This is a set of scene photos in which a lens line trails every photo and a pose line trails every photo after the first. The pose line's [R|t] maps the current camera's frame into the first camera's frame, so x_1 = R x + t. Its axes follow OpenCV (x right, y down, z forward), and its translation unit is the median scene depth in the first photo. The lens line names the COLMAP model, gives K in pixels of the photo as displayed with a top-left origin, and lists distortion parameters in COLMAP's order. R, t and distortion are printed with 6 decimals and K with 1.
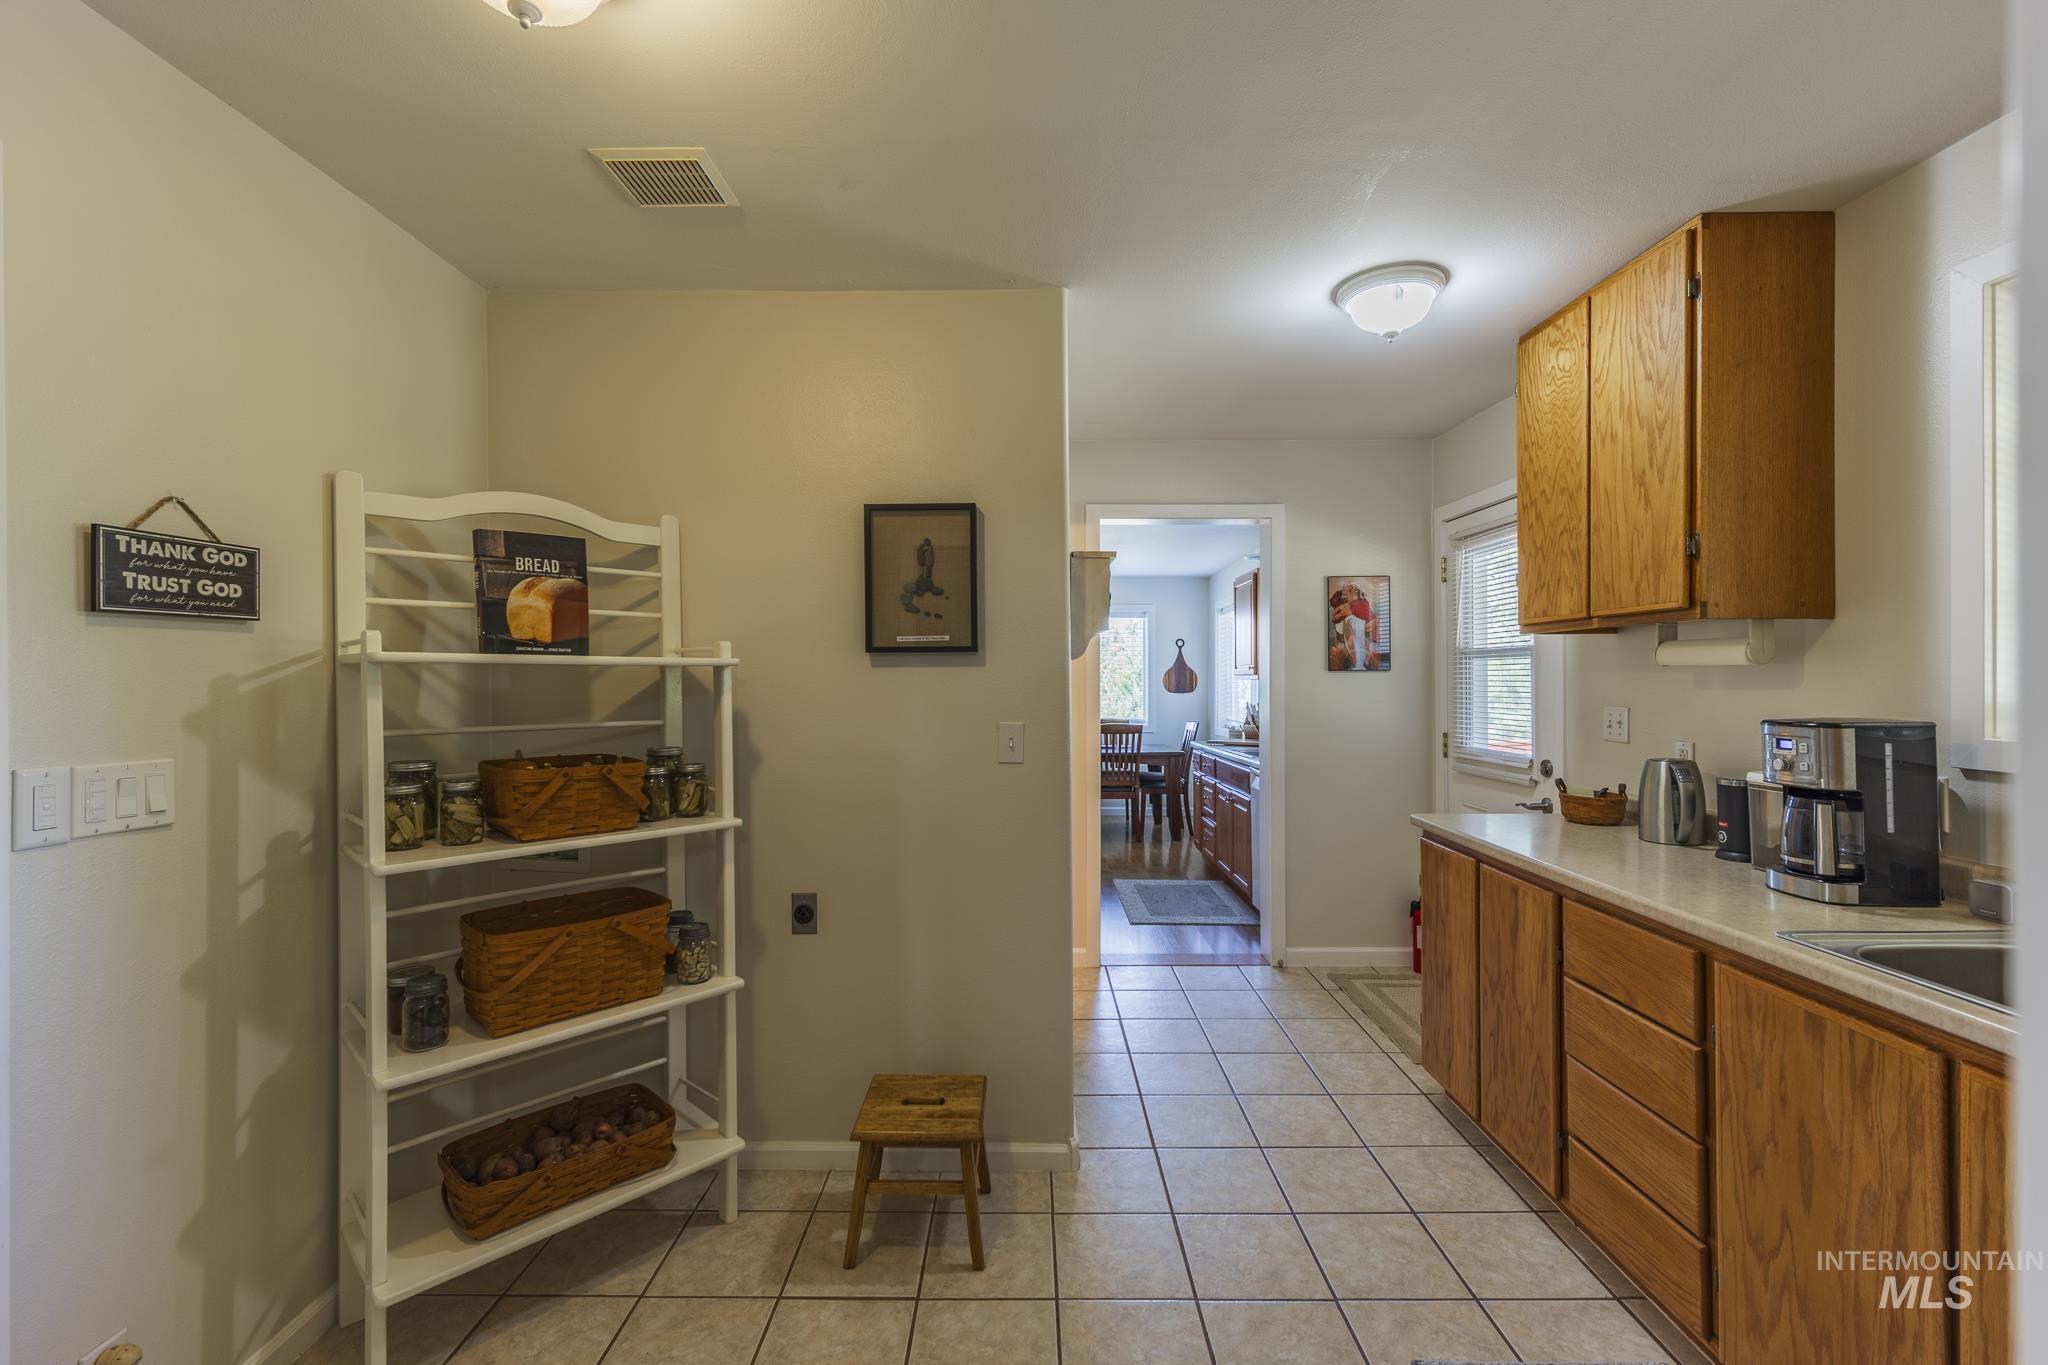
lens RADIAL K [[872.9, 0, 1021.3], [0, 872.9, 675.4], [0, 0, 1]] dist [0.005365, -0.000085]
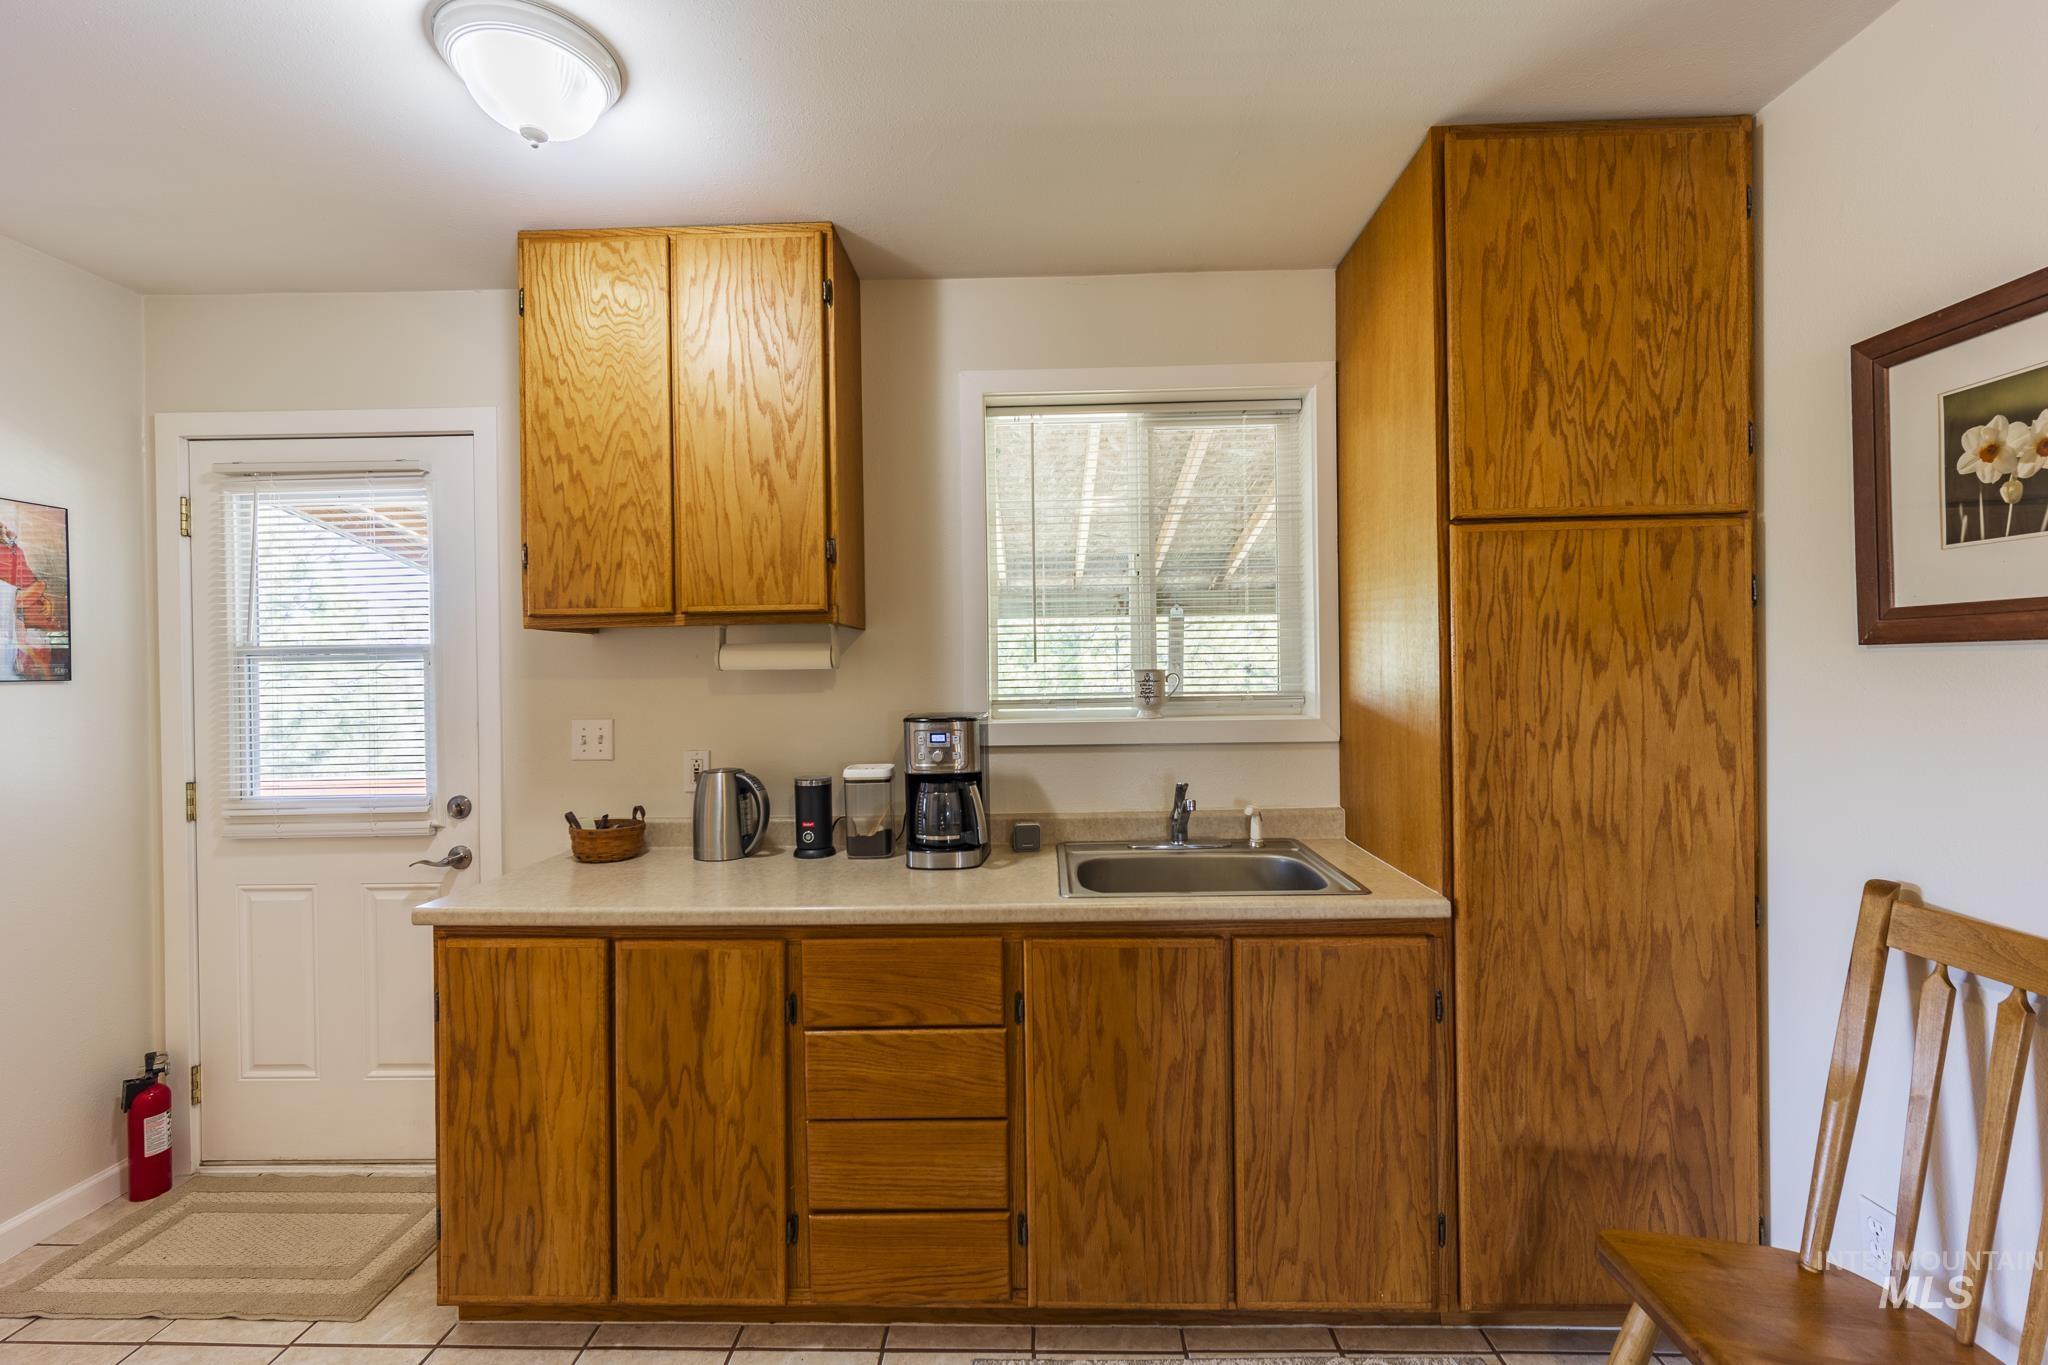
lens RADIAL K [[872.9, 0, 1021.3], [0, 872.9, 675.4], [0, 0, 1]] dist [0.005365, -0.000085]
pose [[0.023011, 0.002444, 0.999732, -0.212794], [0.014086, 0.999897, -0.002769, 0.001580], [-0.999636, 0.014146, 0.022975, 0.715353]]
